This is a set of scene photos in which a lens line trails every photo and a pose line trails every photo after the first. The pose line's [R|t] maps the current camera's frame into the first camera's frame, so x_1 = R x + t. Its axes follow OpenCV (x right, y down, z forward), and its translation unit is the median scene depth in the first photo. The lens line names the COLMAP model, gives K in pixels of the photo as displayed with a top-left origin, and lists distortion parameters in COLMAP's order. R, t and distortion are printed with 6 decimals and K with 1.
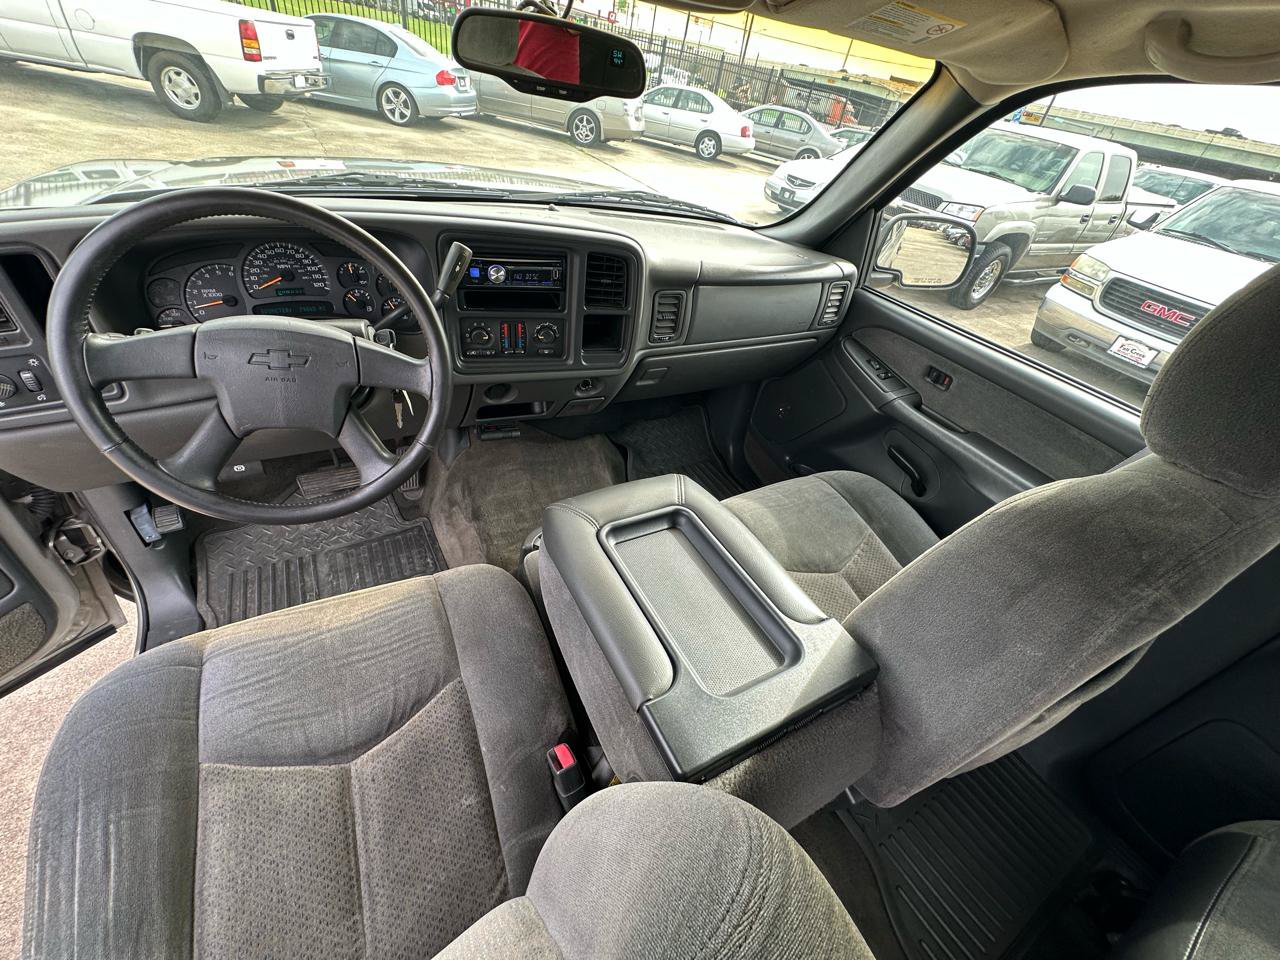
lens RADIAL K [[518.2, 0, 640.0], [0, 518.2, 480.0], [0, 0, 1]] dist [-0.000903, -0.000016]
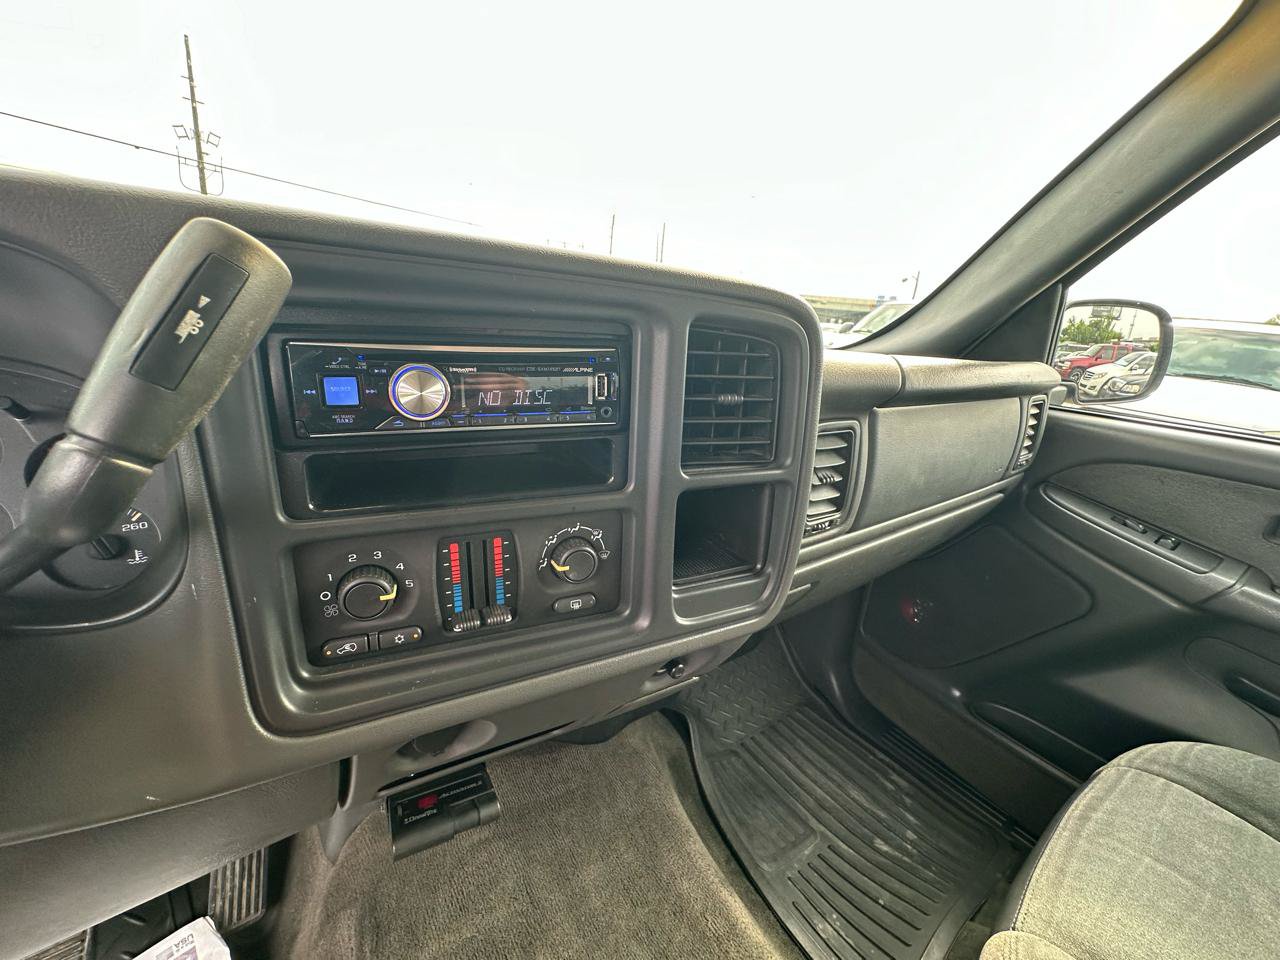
lens RADIAL K [[508.2, 0, 640.0], [0, 508.2, 480.0], [0, 0, 1]] dist [-0.008952, -0.000209]
pose [[0.989138, -0.106453, 0.101363, -0.168582], [0.133938, 0.936818, -0.323161, -0.216054], [-0.060557, 0.333227, 0.940900, 0.666641]]
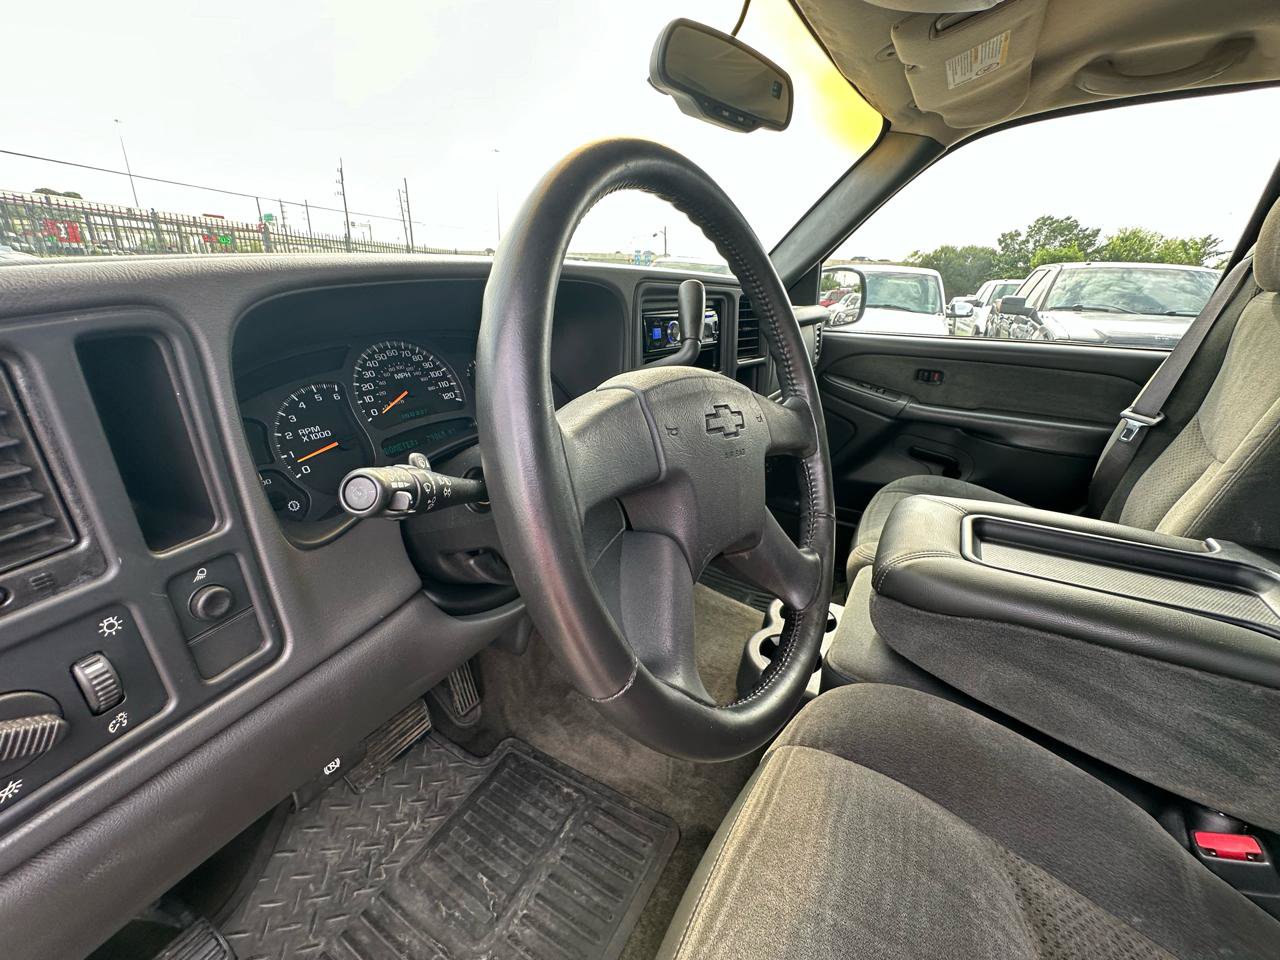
lens RADIAL K [[518.2, 0, 640.0], [0, 518.2, 480.0], [0, 0, 1]] dist [-0.000903, -0.000016]
pose [[0.845175, -0.296894, 0.444447, -0.671218], [0.401858, 0.901230, -0.162156, -0.074382], [-0.352406, 0.315654, 0.881006, 0.345607]]
